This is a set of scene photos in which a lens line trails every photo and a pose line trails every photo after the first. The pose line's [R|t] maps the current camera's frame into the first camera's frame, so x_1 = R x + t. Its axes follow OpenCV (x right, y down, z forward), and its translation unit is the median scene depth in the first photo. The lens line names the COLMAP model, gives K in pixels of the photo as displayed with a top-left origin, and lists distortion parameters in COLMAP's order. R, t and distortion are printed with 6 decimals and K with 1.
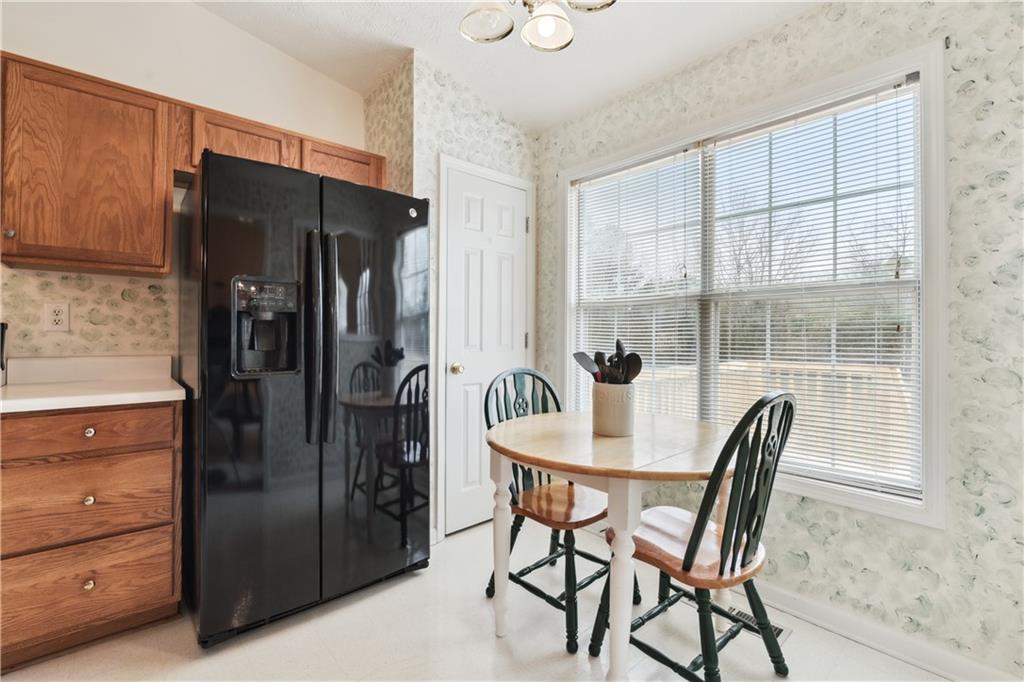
lens RADIAL K [[458.5, 0, 510.9], [0, 458.5, 336.2], [0, 0, 1]] dist [-0.003430, -0.000244]
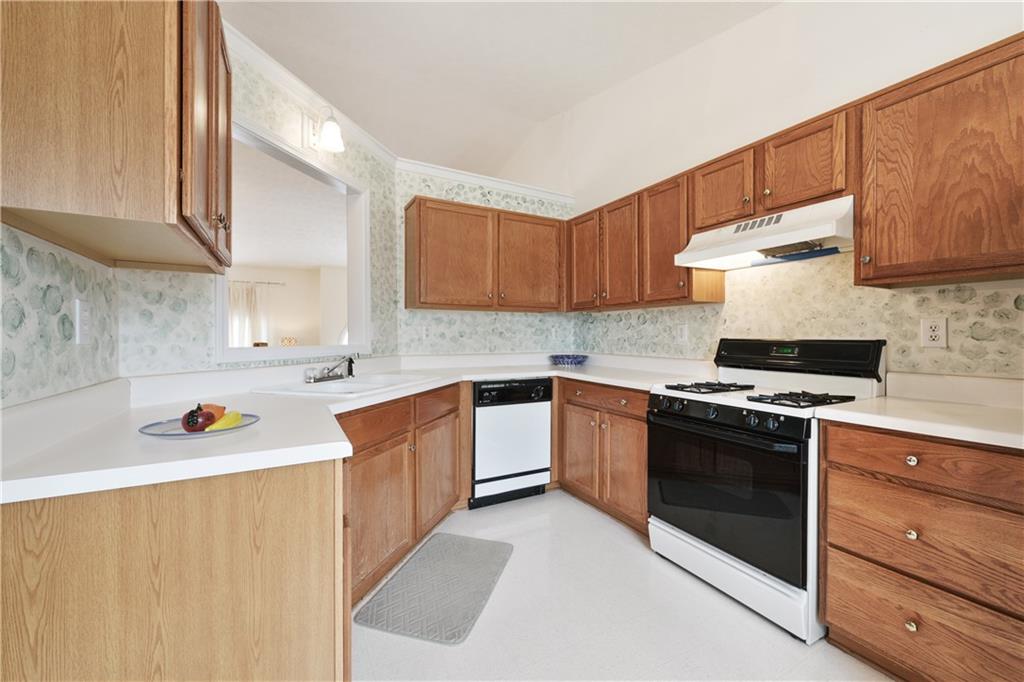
lens RADIAL K [[411.4, 0, 513.6], [0, 411.4, 339.6], [0, 0, 1]] dist [0.000372, 0.000090]
pose [[-0.222353, 0.000512, -0.974966, 0.056050], [-0.005722, 0.999982, 0.001830, -0.026349], [0.974949, 0.005986, -0.222346, 0.353022]]
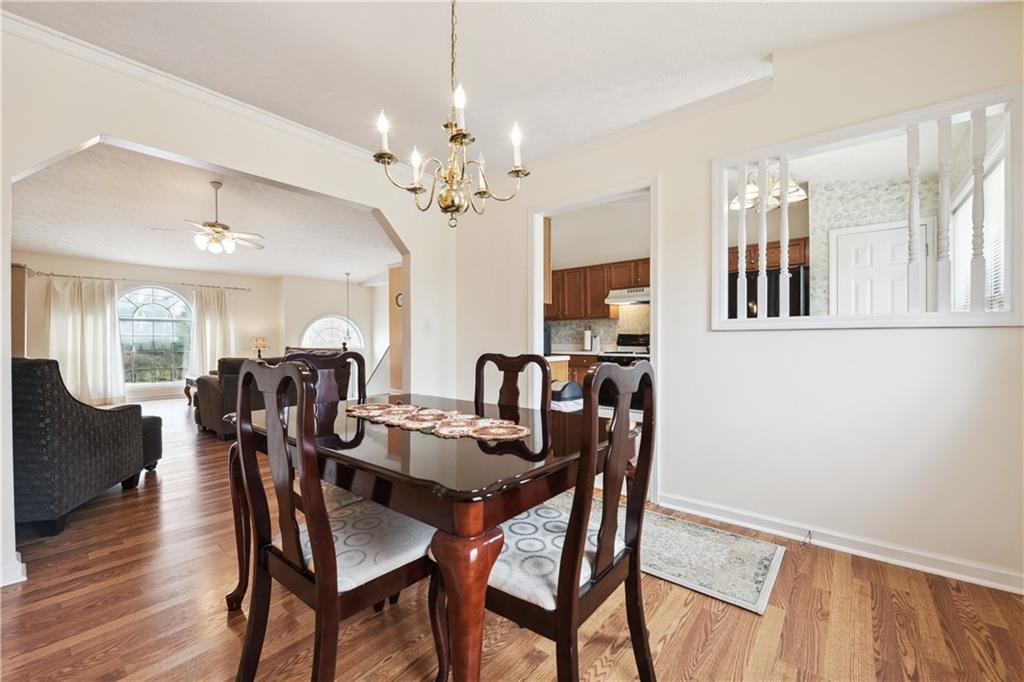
lens RADIAL K [[411.4, 0, 514.2], [0, 411.4, 342.3], [0, 0, 1]] dist [0.000372, 0.000090]
pose [[0.148909, -0.003137, -0.988846, 1.596231], [-0.002396, 0.999991, -0.003533, 0.044982], [0.988848, 0.002895, 0.148900, -0.544903]]
